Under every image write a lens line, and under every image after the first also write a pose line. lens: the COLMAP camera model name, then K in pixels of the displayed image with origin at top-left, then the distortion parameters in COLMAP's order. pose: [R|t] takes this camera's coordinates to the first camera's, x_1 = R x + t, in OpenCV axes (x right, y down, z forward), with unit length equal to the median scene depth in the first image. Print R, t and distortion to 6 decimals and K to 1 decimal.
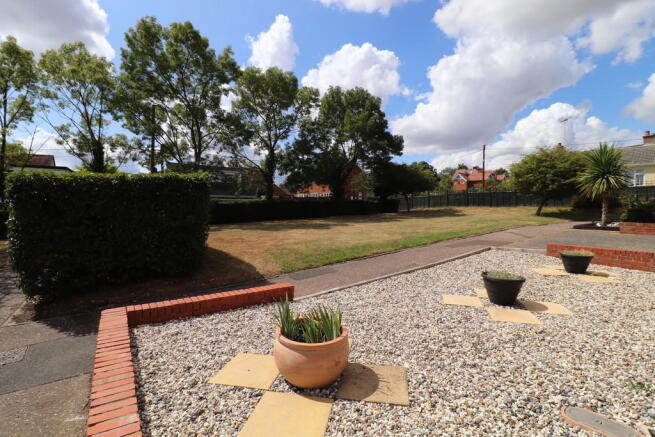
lens RADIAL K [[306.0, 0, 327.5], [0, 306.0, 210.5], [0, 0, 1]] dist [-0.001075, -0.000214]
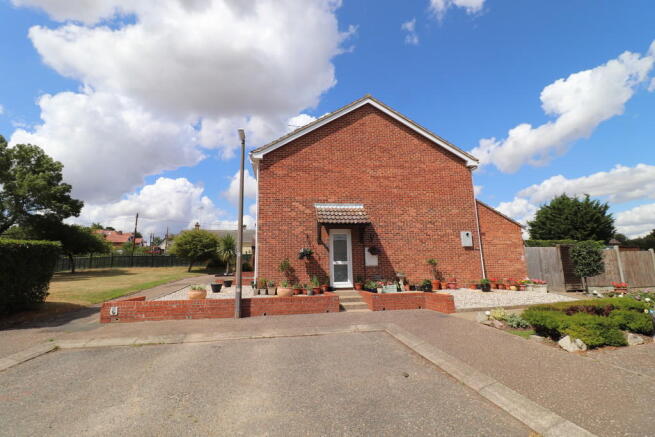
lens RADIAL K [[306.0, 0, 327.5], [0, 306.0, 210.5], [0, 0, 1]] dist [-0.001075, -0.000214]
pose [[0.453190, 0.156515, 0.877566, -0.311093], [0.025092, 0.981835, -0.188070, 0.015249], [-0.891061, 0.107251, 0.441030, -0.254410]]
